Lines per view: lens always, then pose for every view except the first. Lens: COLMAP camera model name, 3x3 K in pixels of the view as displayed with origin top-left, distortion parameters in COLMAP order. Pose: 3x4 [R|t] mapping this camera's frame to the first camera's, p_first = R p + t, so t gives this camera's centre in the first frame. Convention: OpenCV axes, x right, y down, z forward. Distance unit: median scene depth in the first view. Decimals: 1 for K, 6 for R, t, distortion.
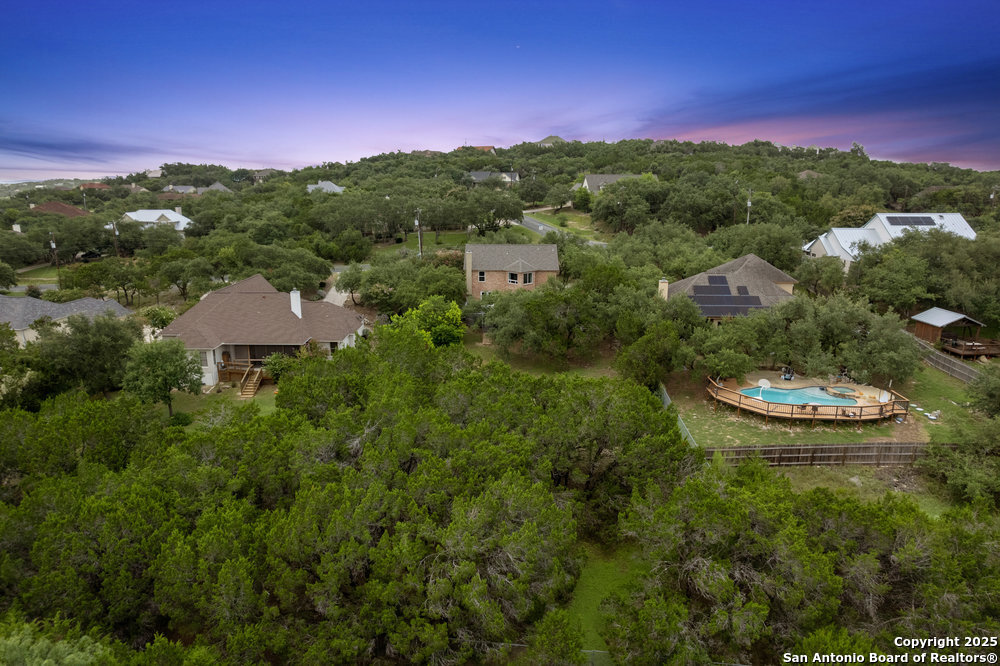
lens RADIAL K [[638.6, 0, 500.0], [0, 638.6, 333.0], [0, 0, 1]] dist [-0.075093, 0.061892]
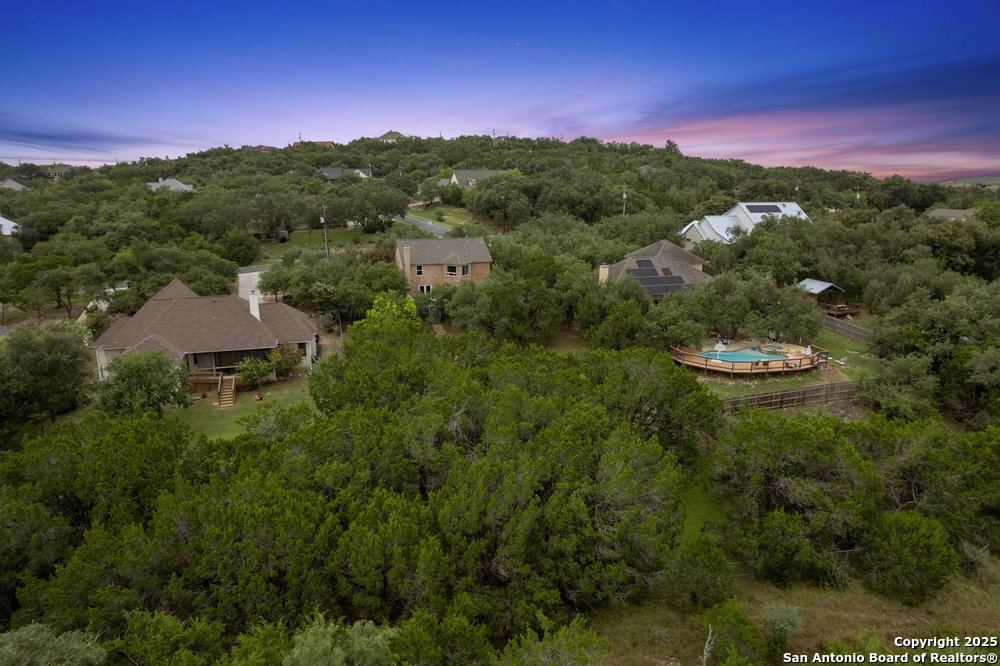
lens RADIAL K [[638.6, 0, 500.0], [0, 638.6, 333.0], [0, 0, 1]] dist [-0.075093, 0.061892]
pose [[0.957424, -0.070340, 0.279984, -0.177132], [0.068514, 0.997517, 0.016313, 0.003149], [-0.280436, 0.003564, 0.959866, -0.014413]]
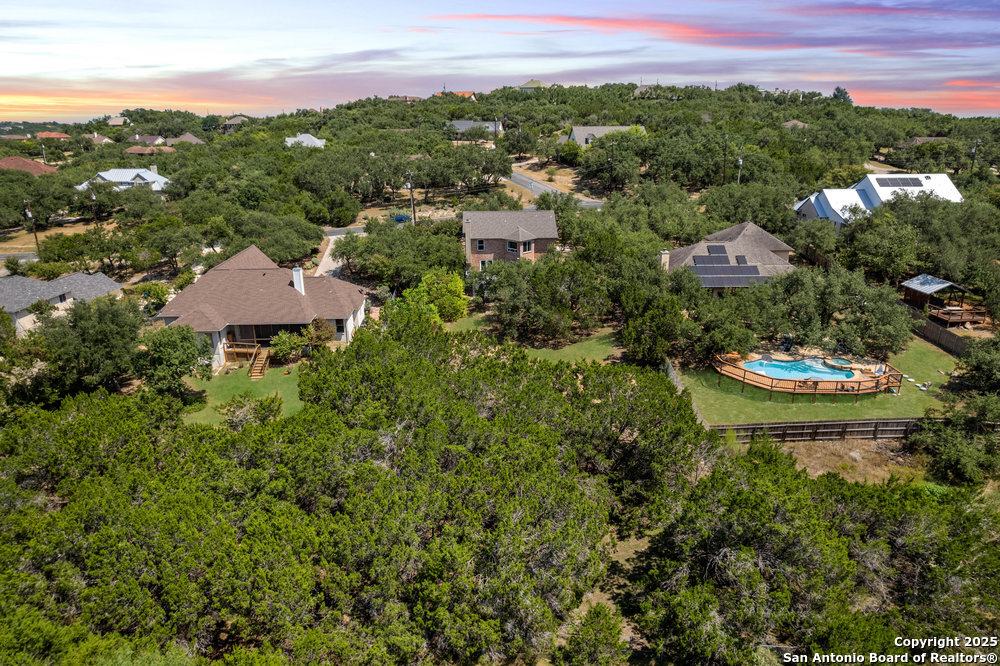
lens RADIAL K [[640.3, 0, 506.9], [0, 640.3, 332.4], [0, 0, 1]] dist [-0.068457, 0.054156]
pose [[0.998794, -0.020102, 0.044794, -0.031941], [0.016111, 0.996014, 0.087729, -0.035220], [-0.046379, -0.086902, 0.995137, -0.009460]]
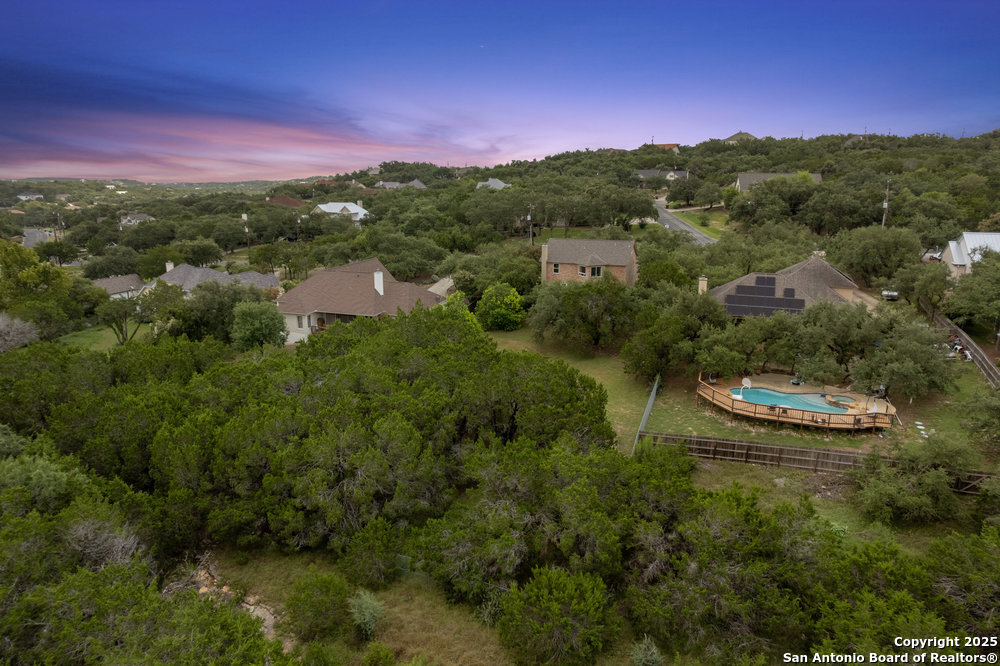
lens RADIAL K [[638.6, 0, 500.0], [0, 638.6, 333.0], [0, 0, 1]] dist [-0.075093, 0.061892]
pose [[0.943855, 0.076597, -0.321359, 0.210408], [-0.075532, 0.997018, 0.015799, 0.009086], [0.321611, 0.009361, 0.946826, -0.039746]]
